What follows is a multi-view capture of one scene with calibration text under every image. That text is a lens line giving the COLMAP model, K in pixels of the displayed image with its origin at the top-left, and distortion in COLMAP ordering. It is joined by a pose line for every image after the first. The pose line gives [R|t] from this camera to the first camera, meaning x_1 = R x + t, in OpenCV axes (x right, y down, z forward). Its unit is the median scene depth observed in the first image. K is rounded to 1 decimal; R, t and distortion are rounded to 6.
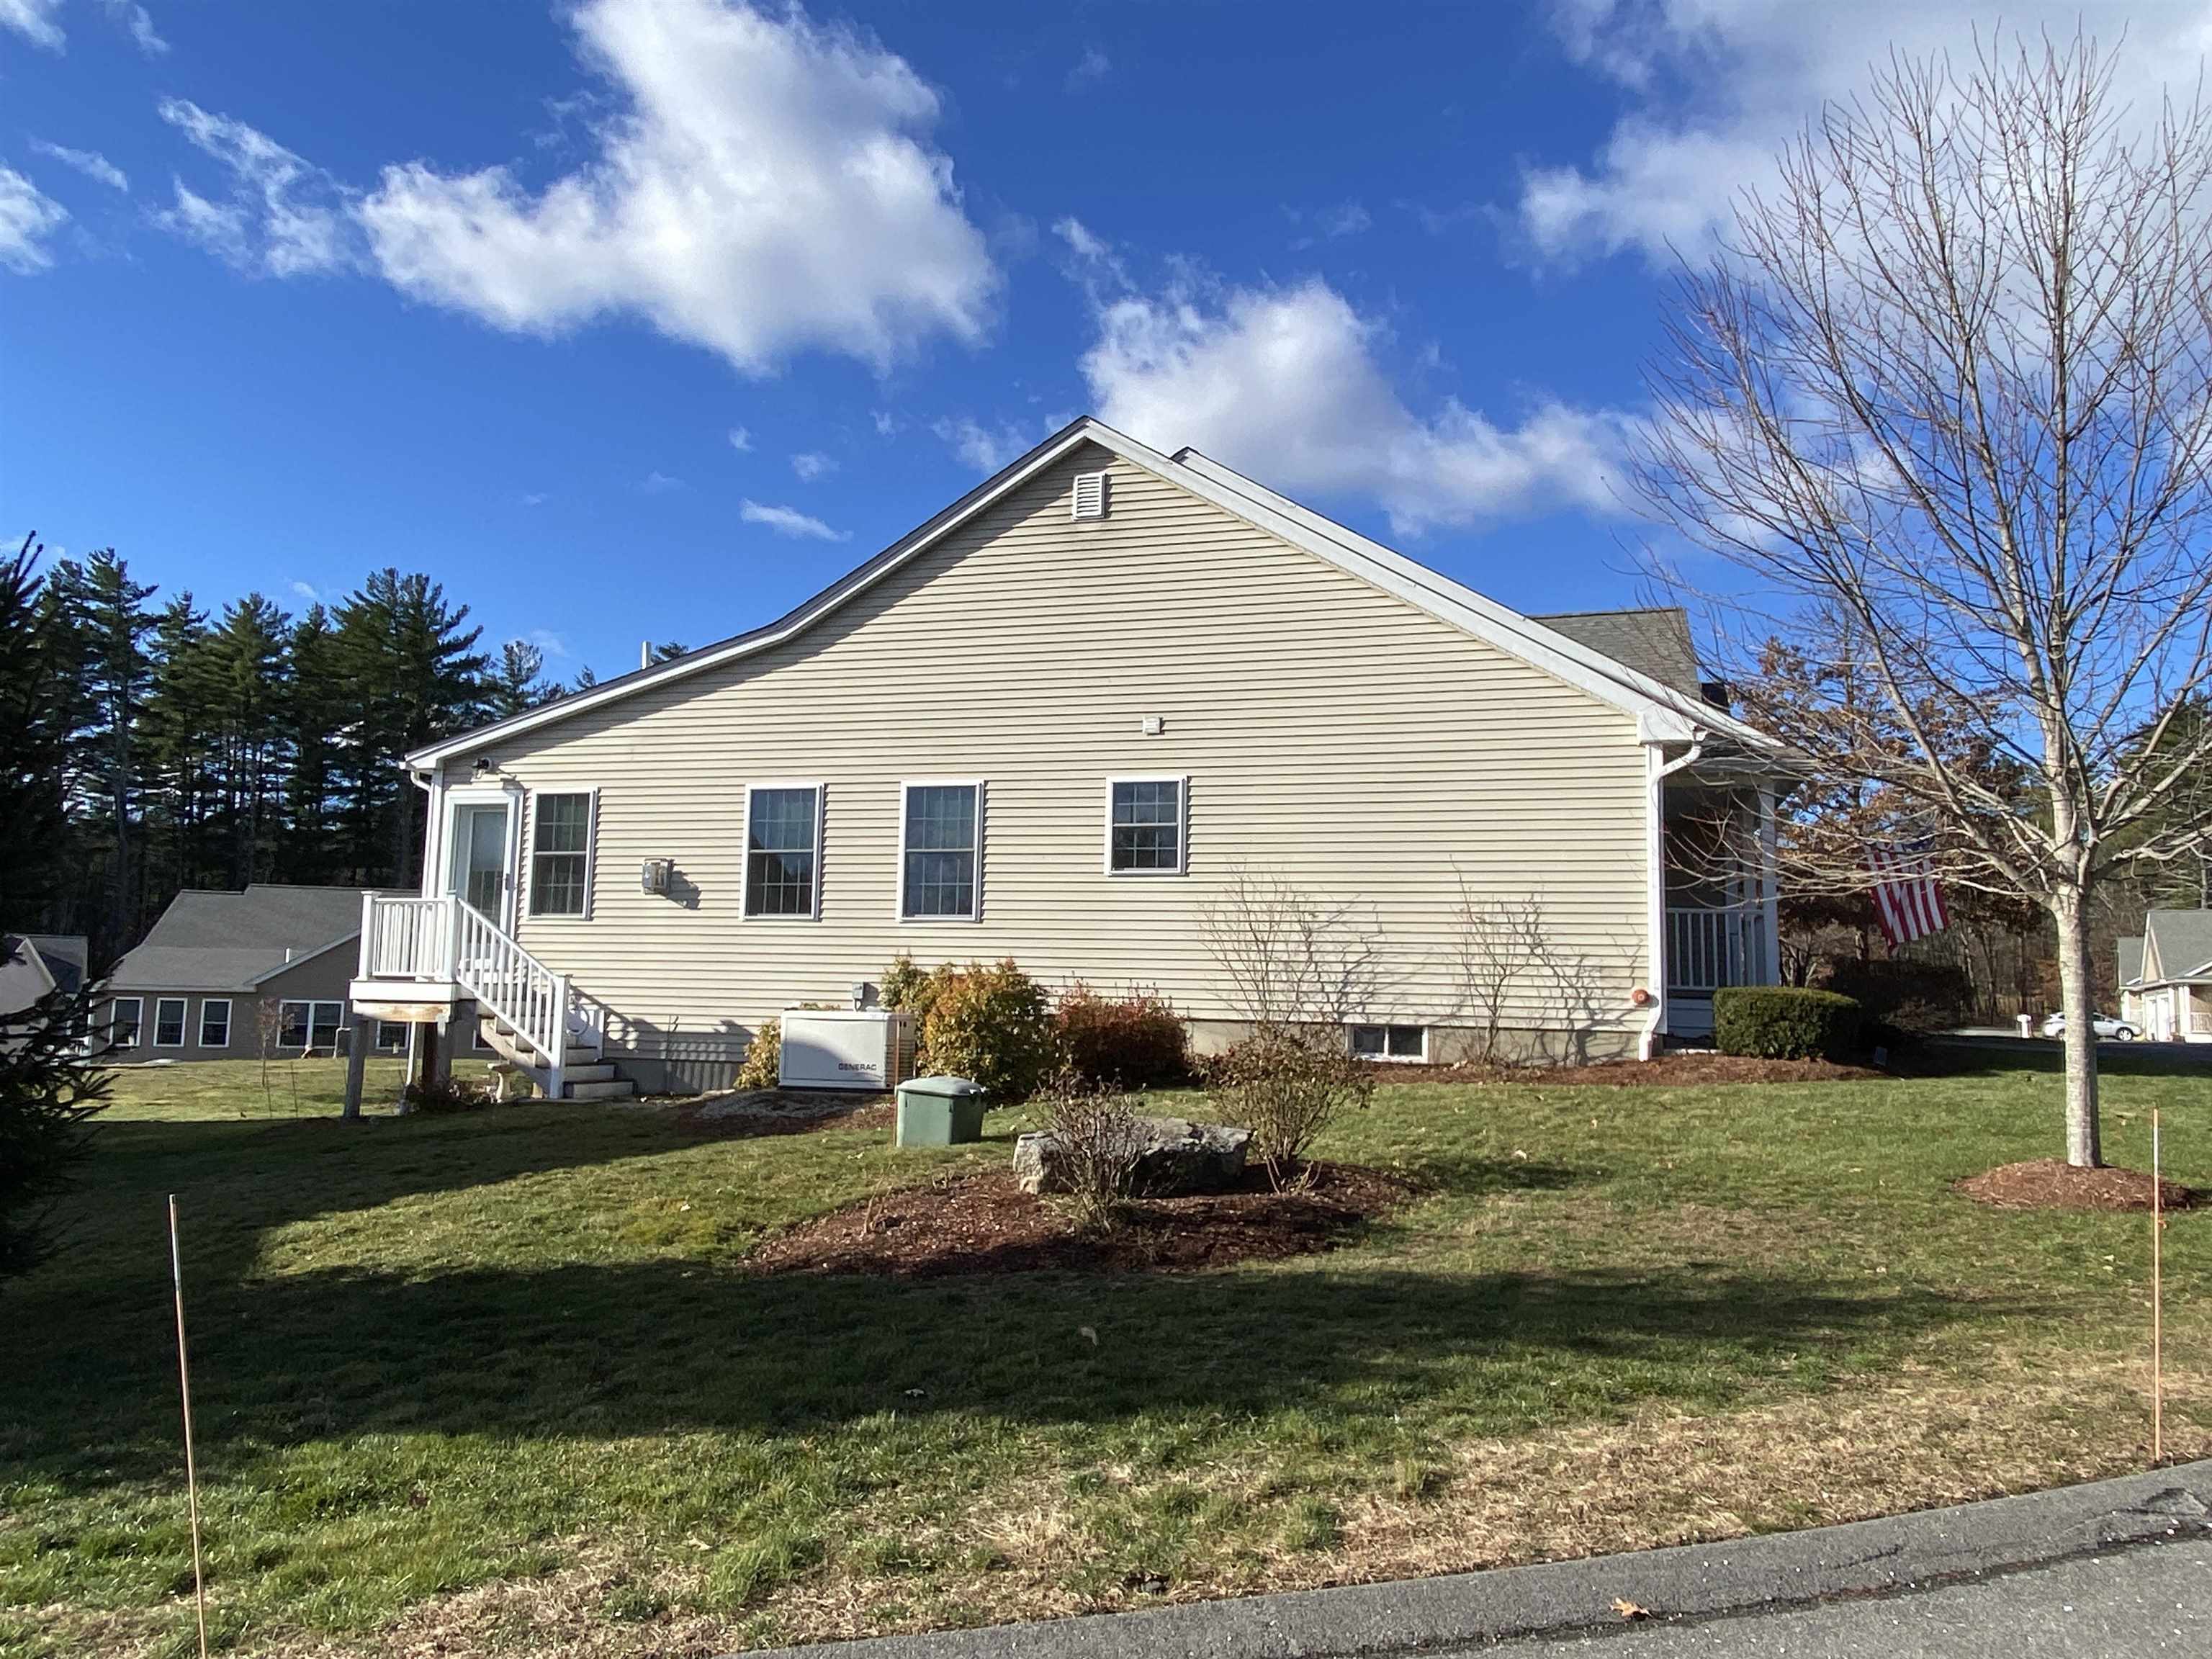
lens RADIAL K [[1503.6, 0, 1114.2], [0, 1503.6, 835.6], [0, 0, 1]] dist [0.046401, -0.020280]
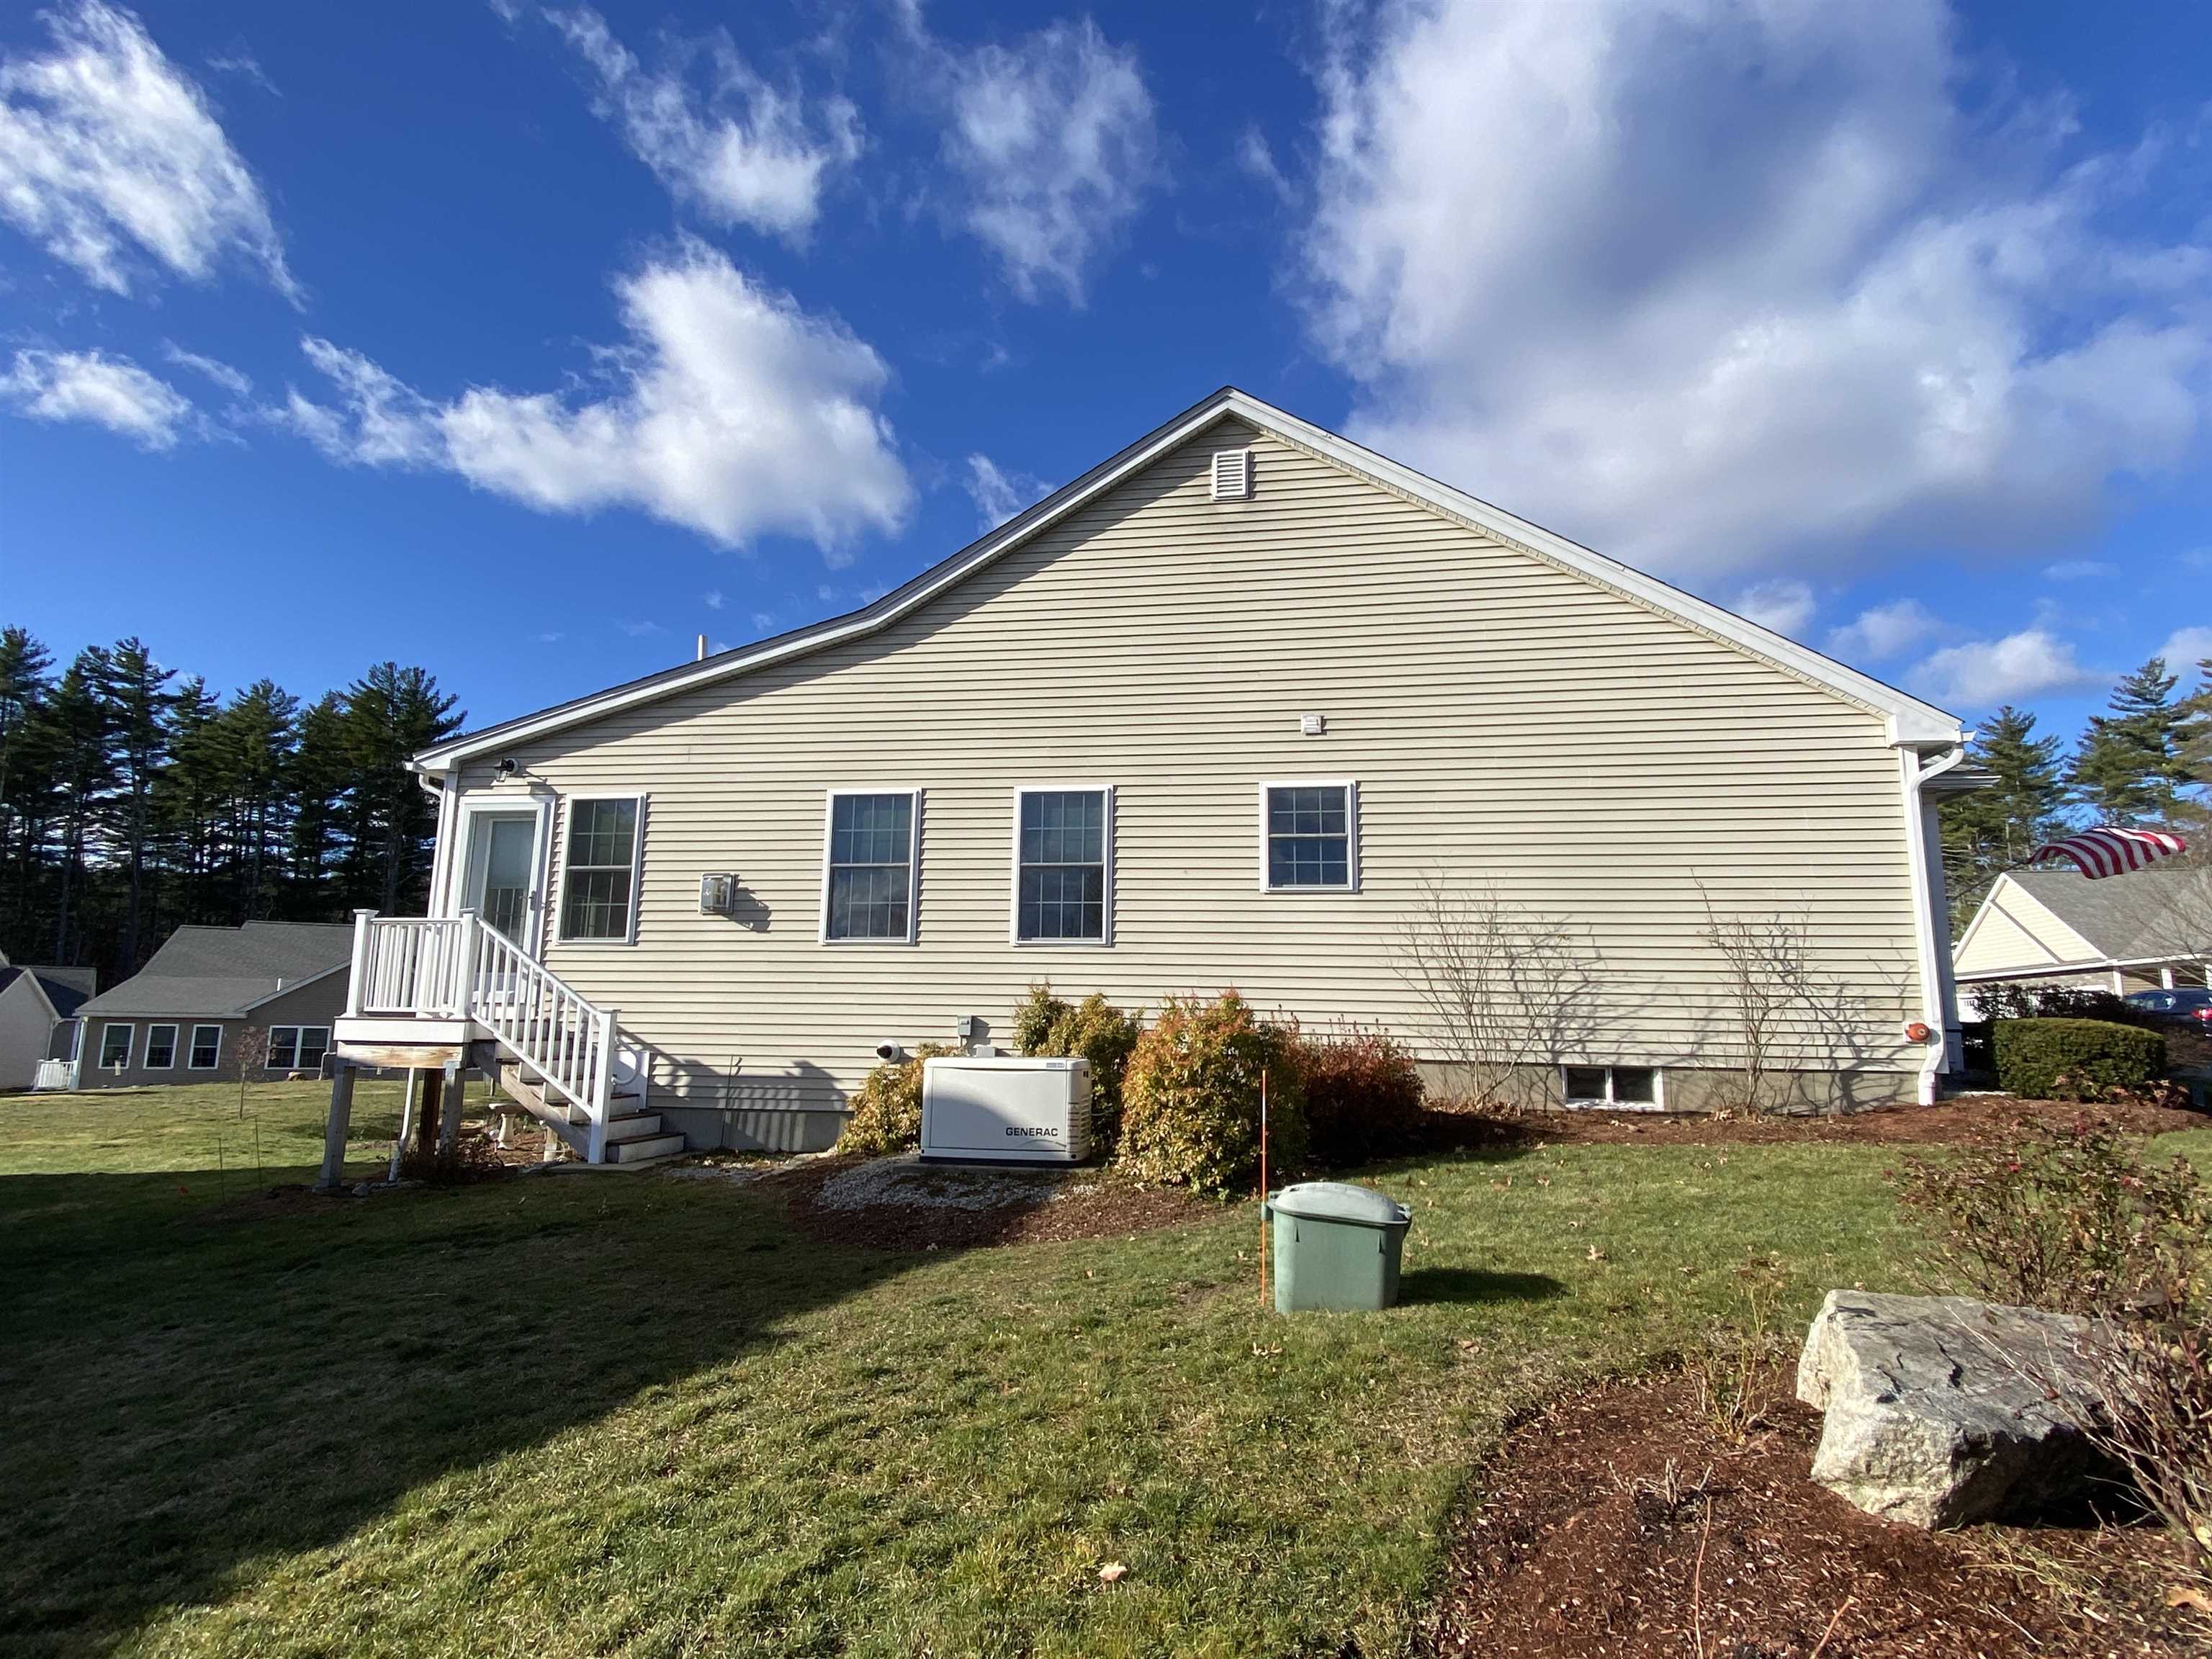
lens RADIAL K [[1122.6, 0, 1101.5], [0, 1122.6, 838.1], [0, 0, 1]] dist [0.018209, -0.000685]
pose [[0.992416, 0.013077, 0.122227, -0.171629], [-0.007122, 0.998772, -0.049032, 0.026078], [-0.122718, 0.047790, 0.991290, 0.347807]]
